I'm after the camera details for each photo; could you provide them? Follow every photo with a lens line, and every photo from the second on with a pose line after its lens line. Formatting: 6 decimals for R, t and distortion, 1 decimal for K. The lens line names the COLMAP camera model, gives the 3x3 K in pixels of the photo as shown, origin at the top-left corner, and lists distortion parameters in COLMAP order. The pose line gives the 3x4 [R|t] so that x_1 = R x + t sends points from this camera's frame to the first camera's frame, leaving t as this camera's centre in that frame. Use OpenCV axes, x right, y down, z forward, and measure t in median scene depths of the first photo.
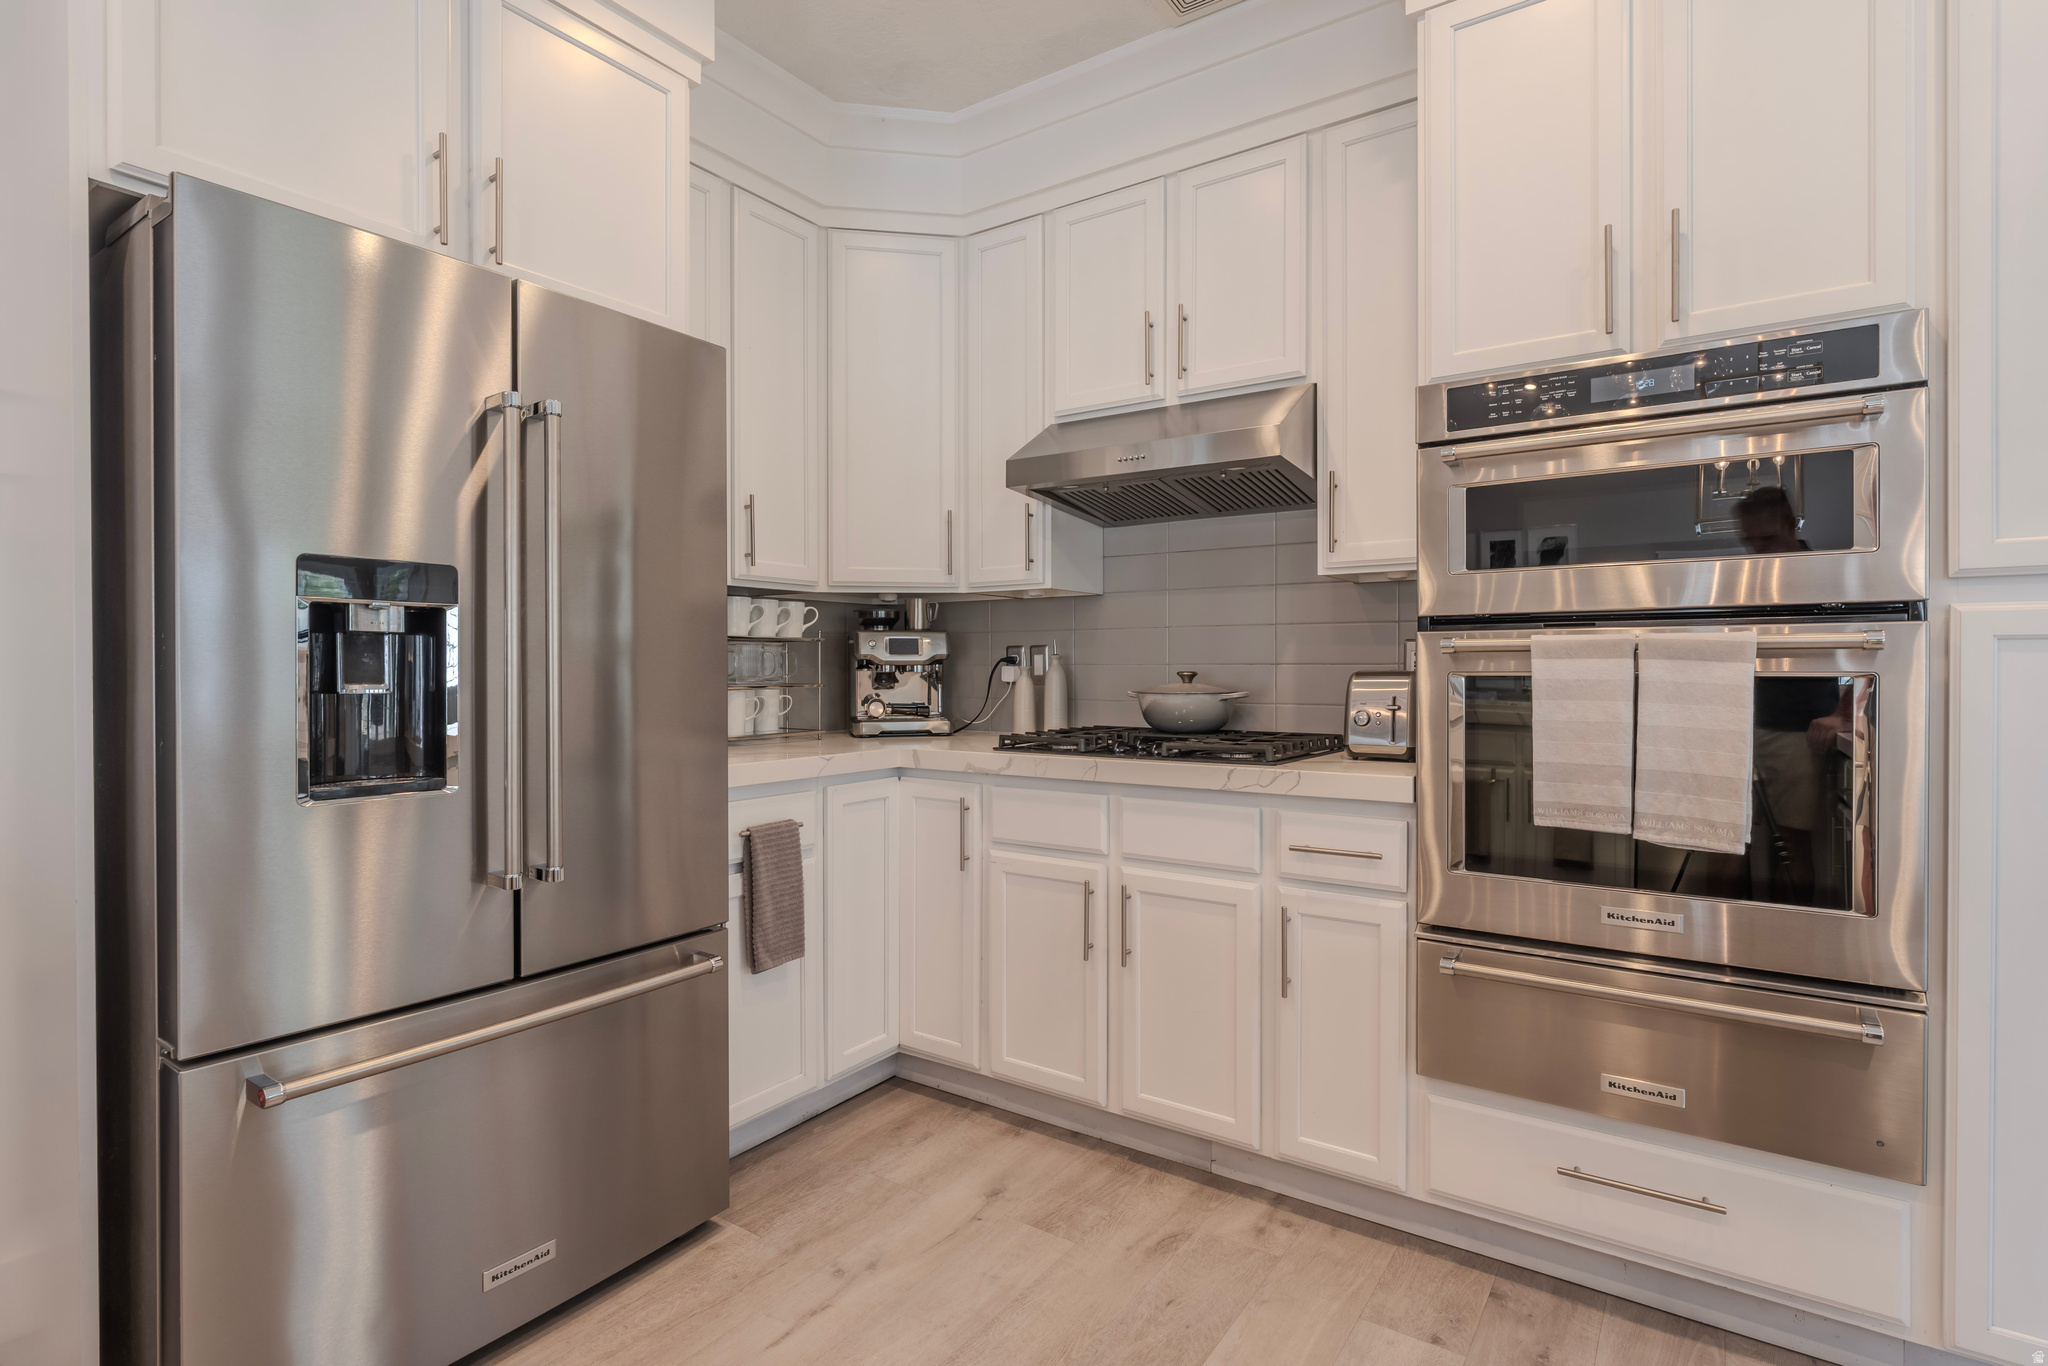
lens RADIAL K [[1030.4, 0, 978.0], [0, 1030.4, 673.7], [0, 0, 1]] dist [-0.003206, -0.000174]
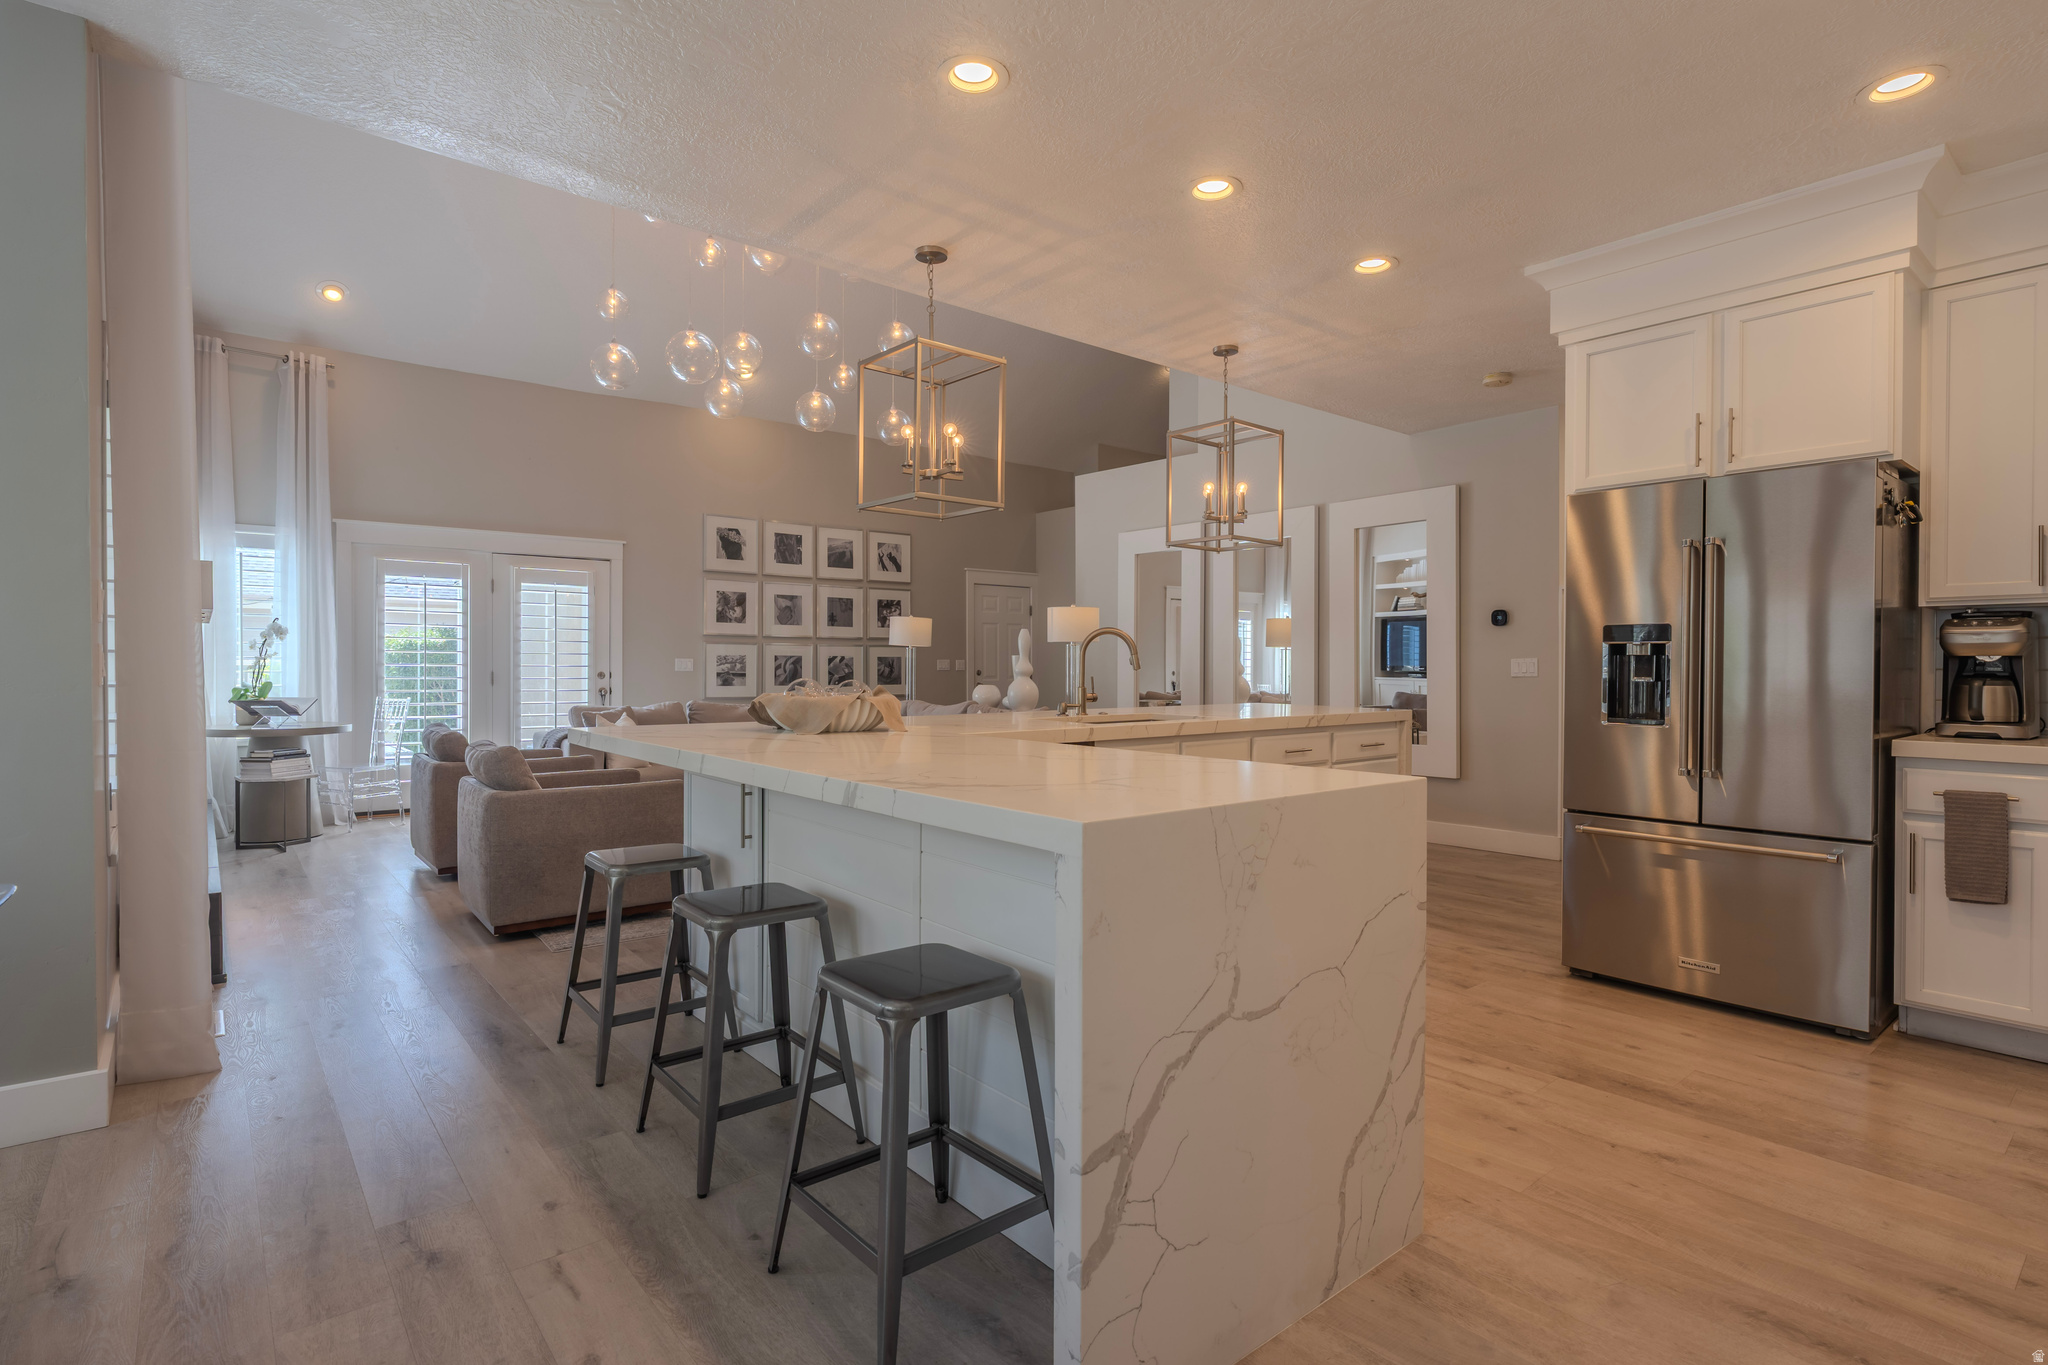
lens RADIAL K [[1030.4, 0, 978.0], [0, 1030.4, 673.2], [0, 0, 1]] dist [-0.003206, -0.000174]
pose [[-0.299176, 0.012830, -0.954112, 1.223711], [-0.008760, 0.999831, 0.016192, -0.013459], [0.954158, 0.013203, -0.299013, 0.158008]]
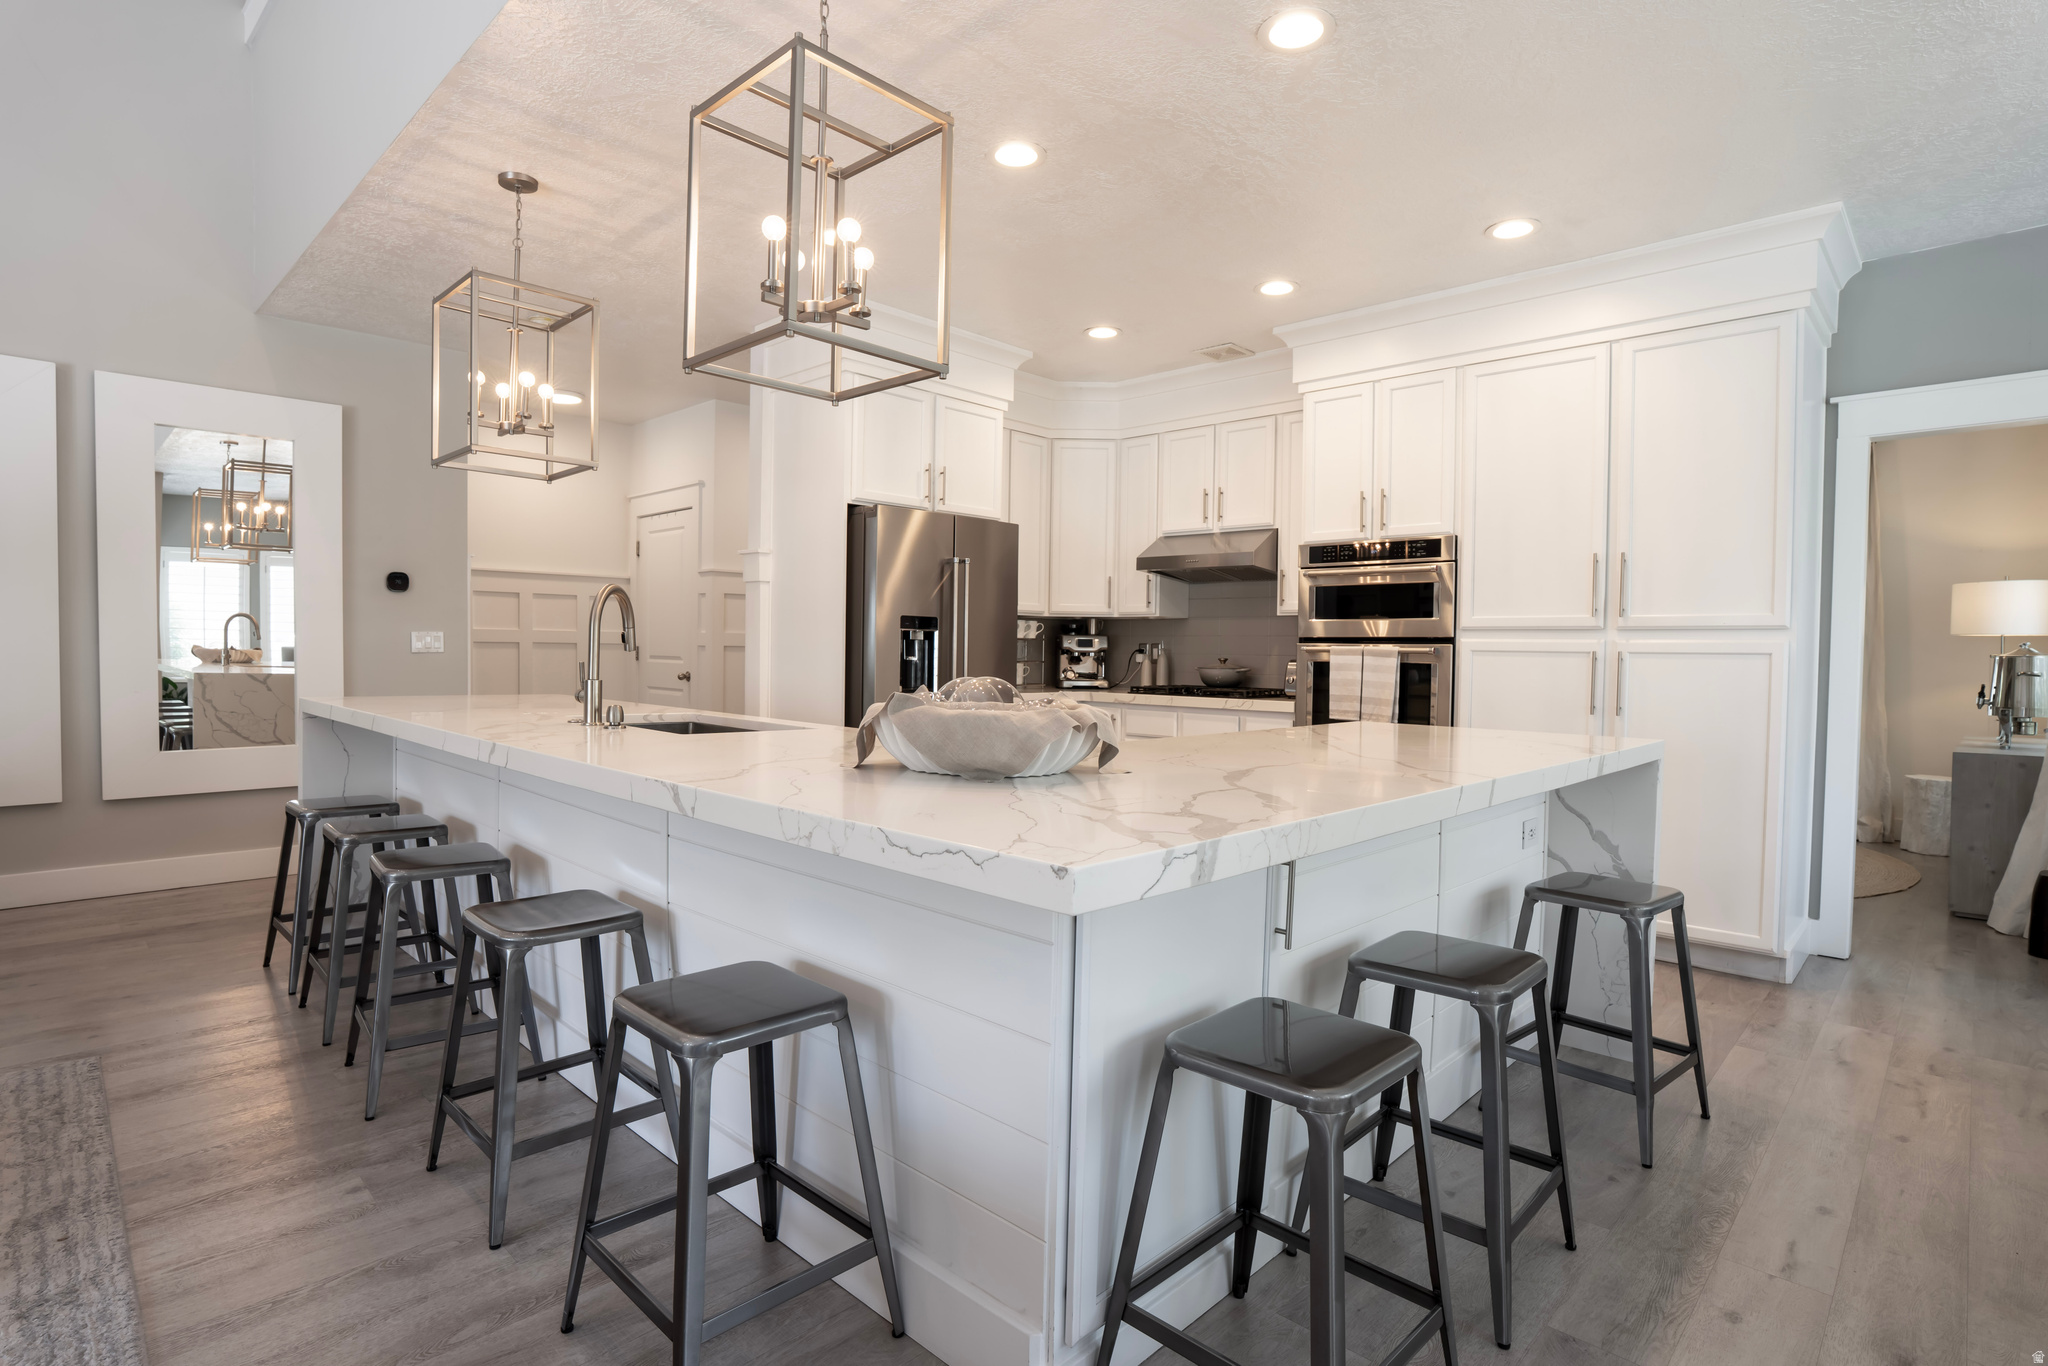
lens RADIAL K [[1030.4, 0, 978.0], [0, 1030.4, 673.7], [0, 0, 1]] dist [-0.003206, -0.000174]
pose [[0.986952, 0.020213, -0.159741, 0.048816], [-0.017830, 0.999708, 0.016335, 0.003830], [0.160025, -0.013273, 0.987024, -1.153655]]
